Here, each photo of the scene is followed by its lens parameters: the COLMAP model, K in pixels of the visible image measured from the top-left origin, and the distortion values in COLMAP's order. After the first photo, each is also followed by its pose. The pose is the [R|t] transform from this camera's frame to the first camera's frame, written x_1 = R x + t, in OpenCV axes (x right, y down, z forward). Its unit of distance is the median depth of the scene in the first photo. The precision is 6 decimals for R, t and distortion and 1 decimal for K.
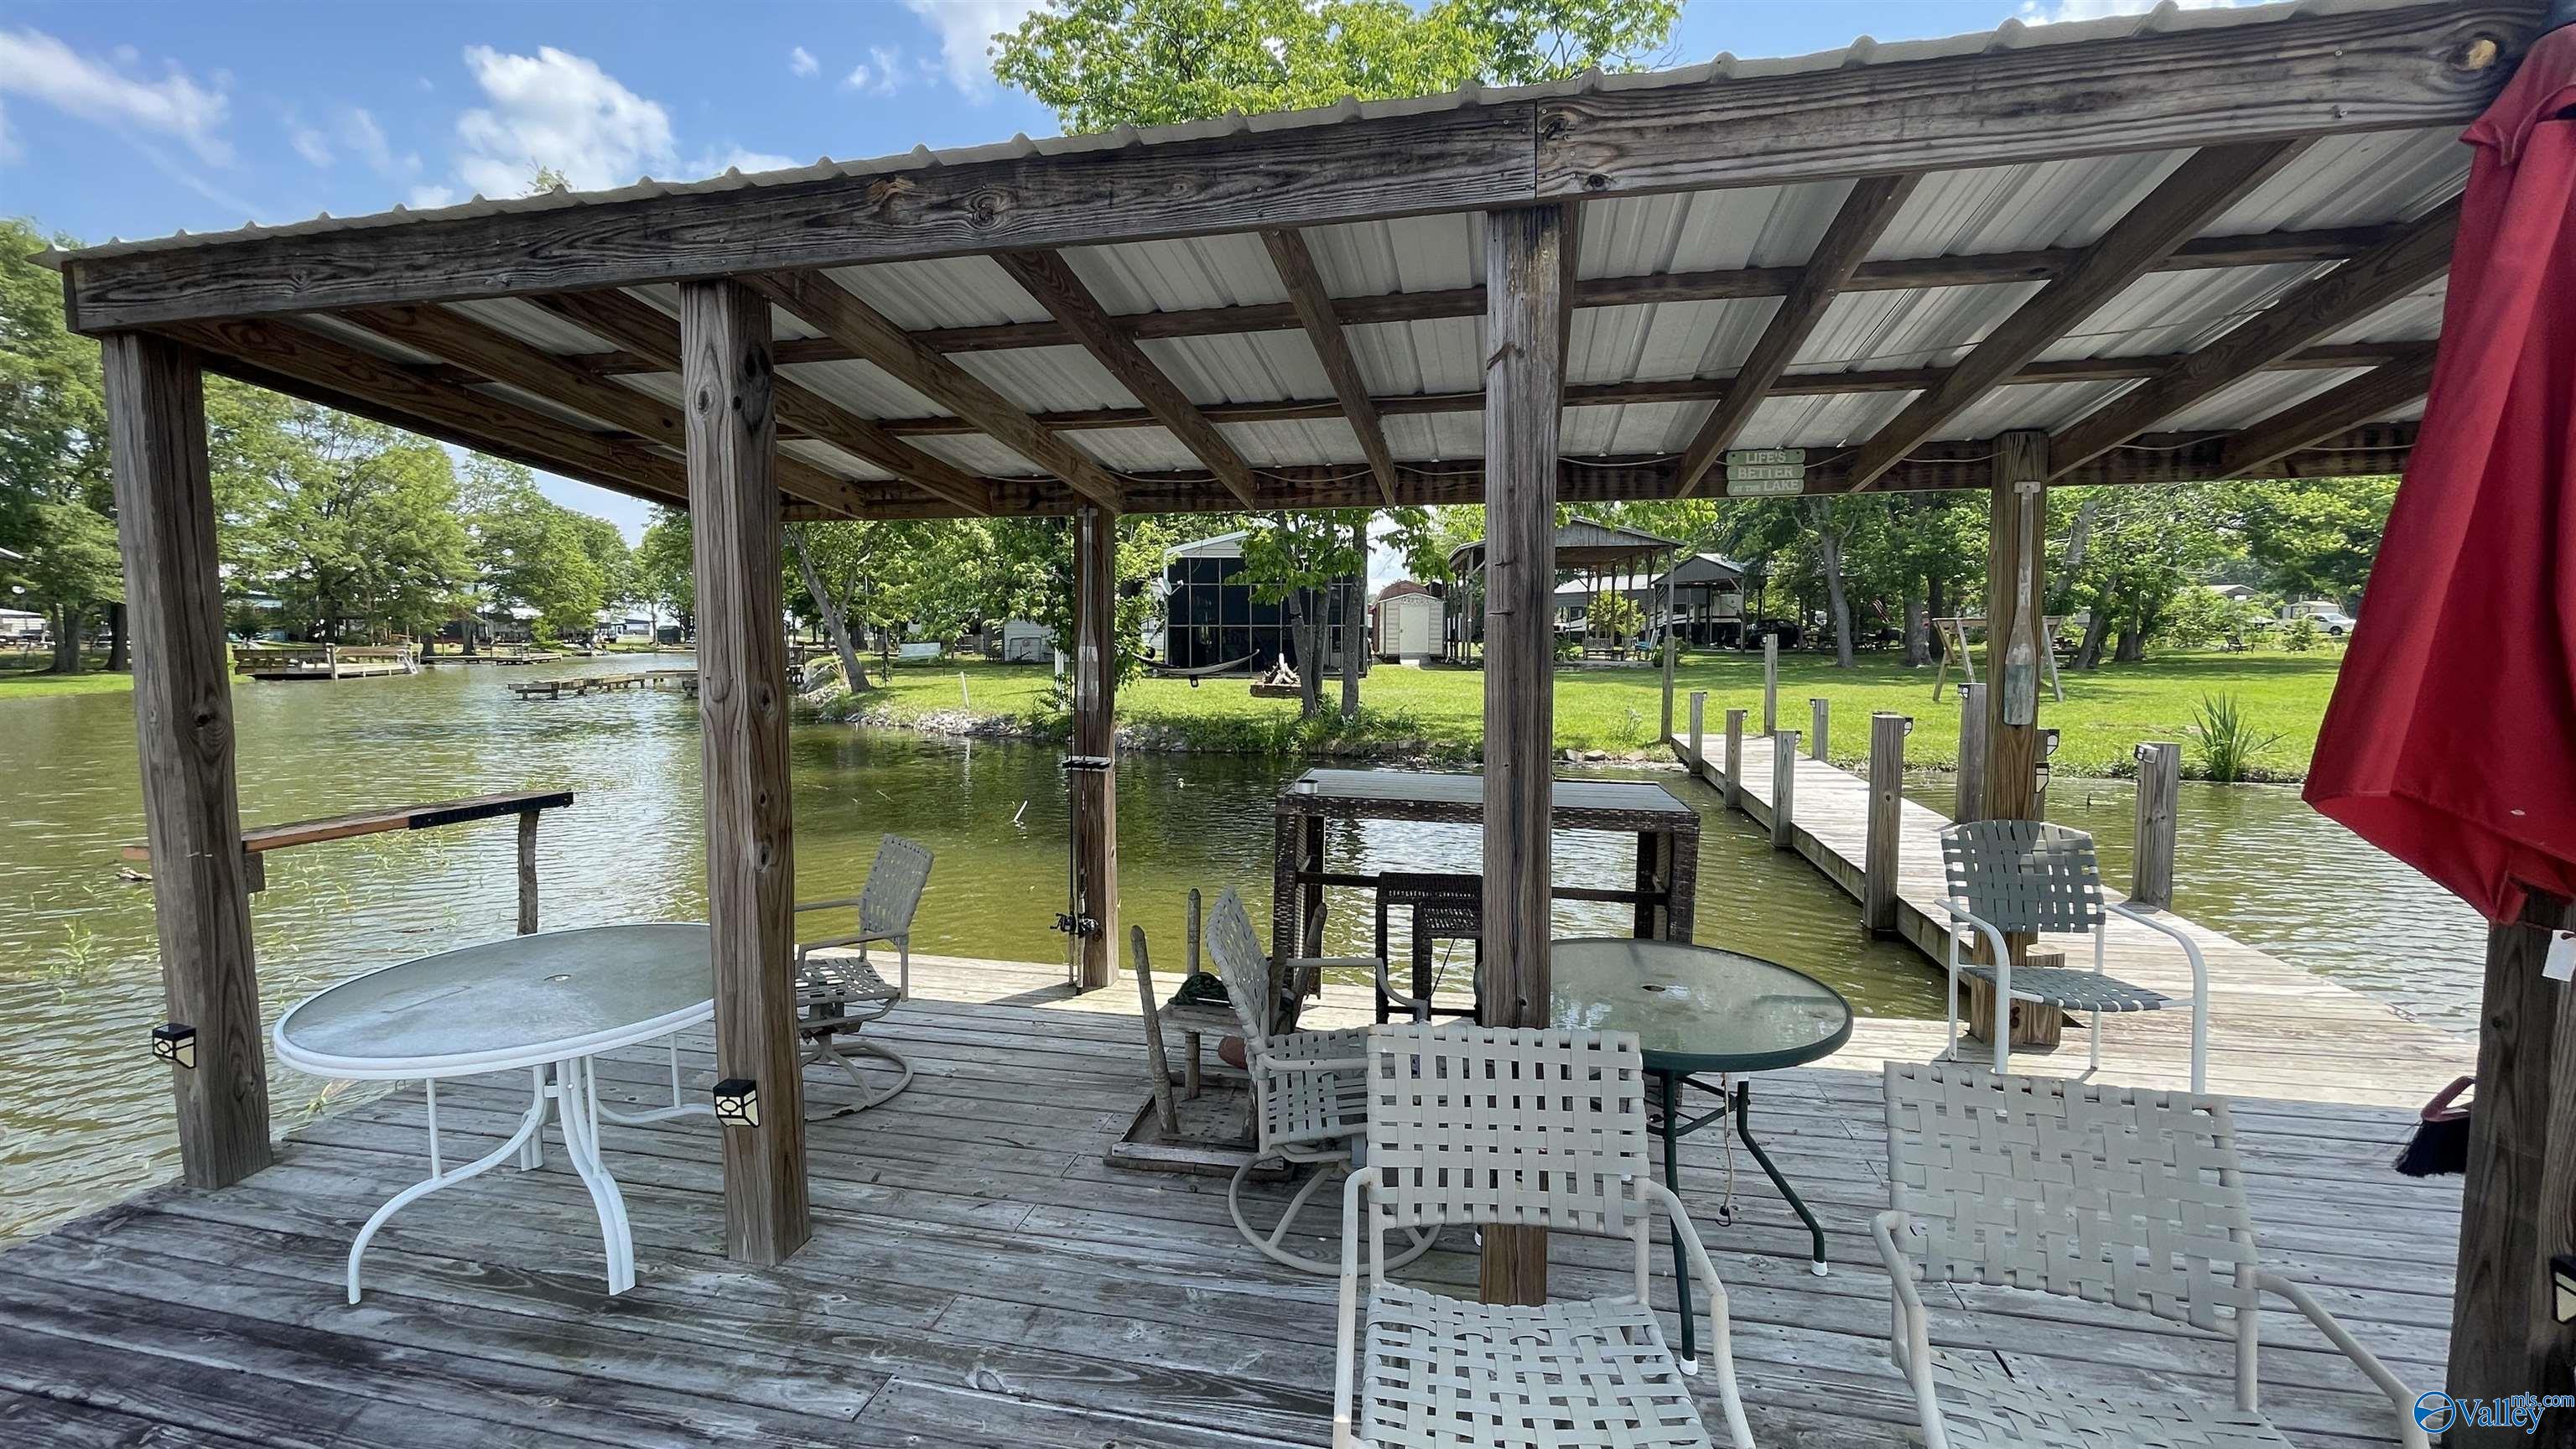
lens RADIAL K [[1045.8, 0, 1290.0], [0, 1045.8, 716.8], [0, 0, 1]] dist [0.000079, 0.000730]
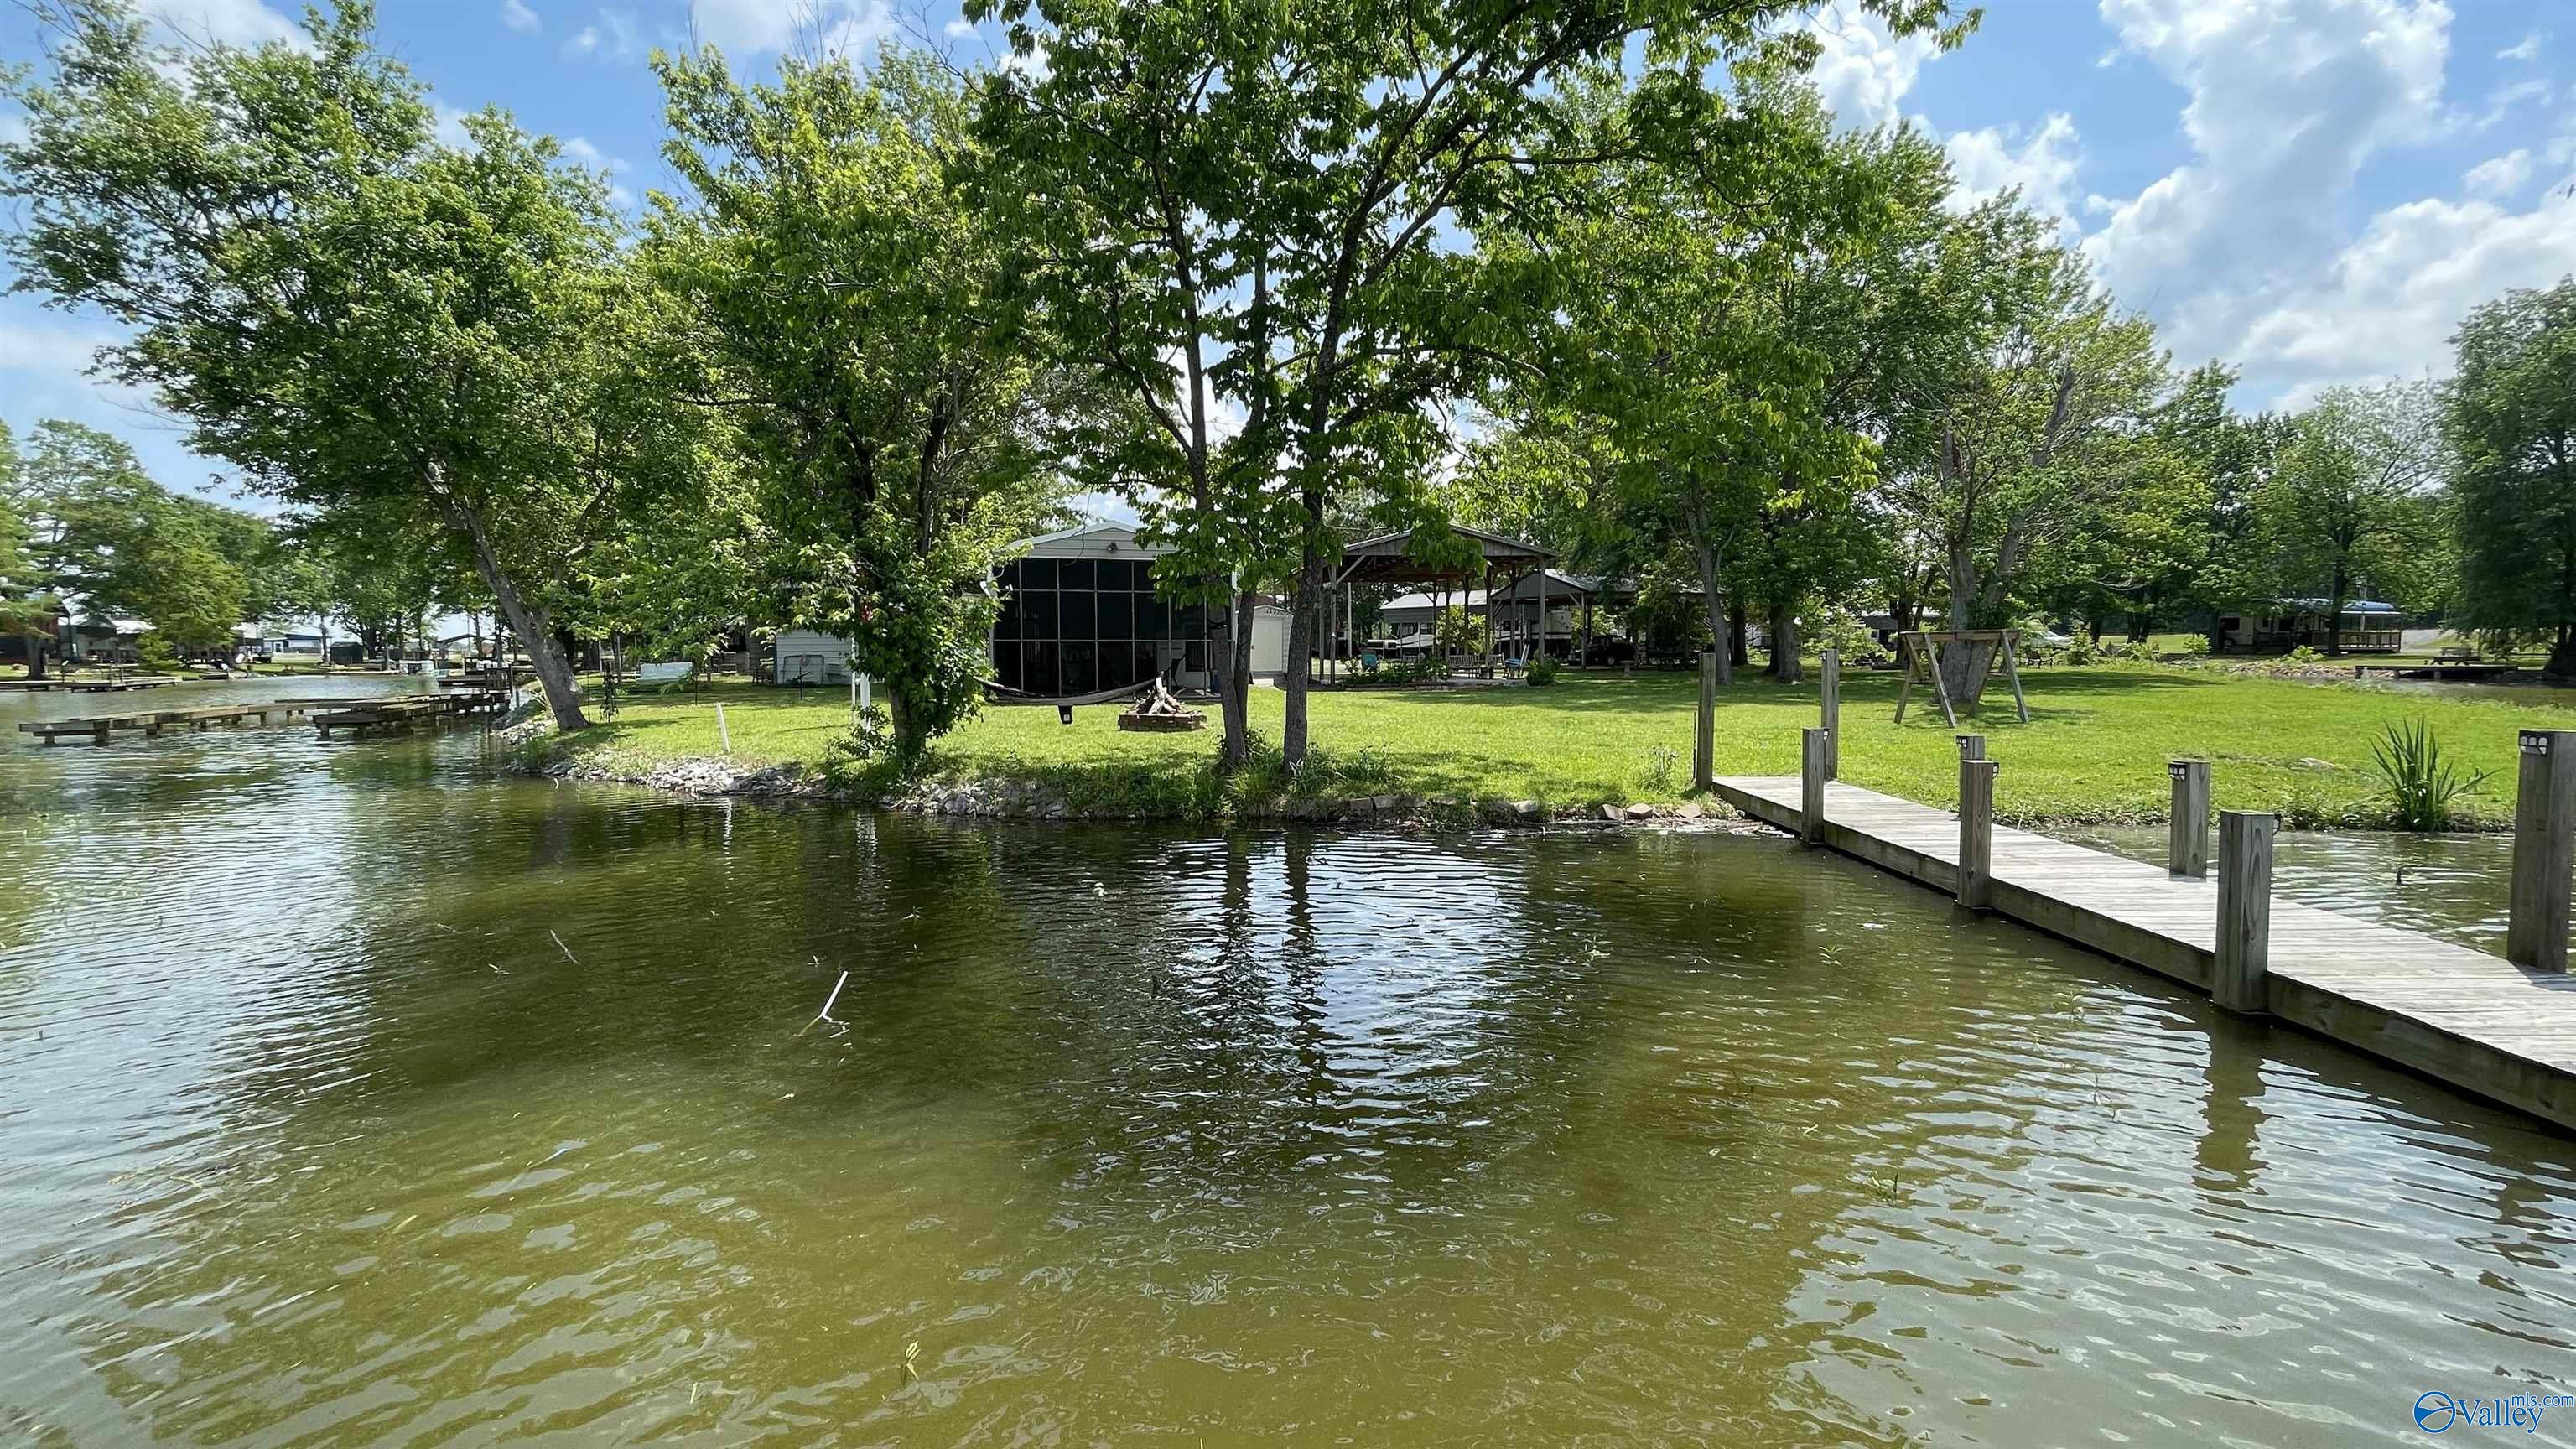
lens RADIAL K [[1045.8, 0, 1285.0], [0, 1045.8, 715.9], [0, 0, 1]] dist [0.000079, 0.000730]
pose [[0.982284, -0.012898, 0.186952, -0.052677], [0.016126, 0.999746, -0.015757, -0.013175], [-0.186702, 0.018493, 0.982243, 0.176638]]
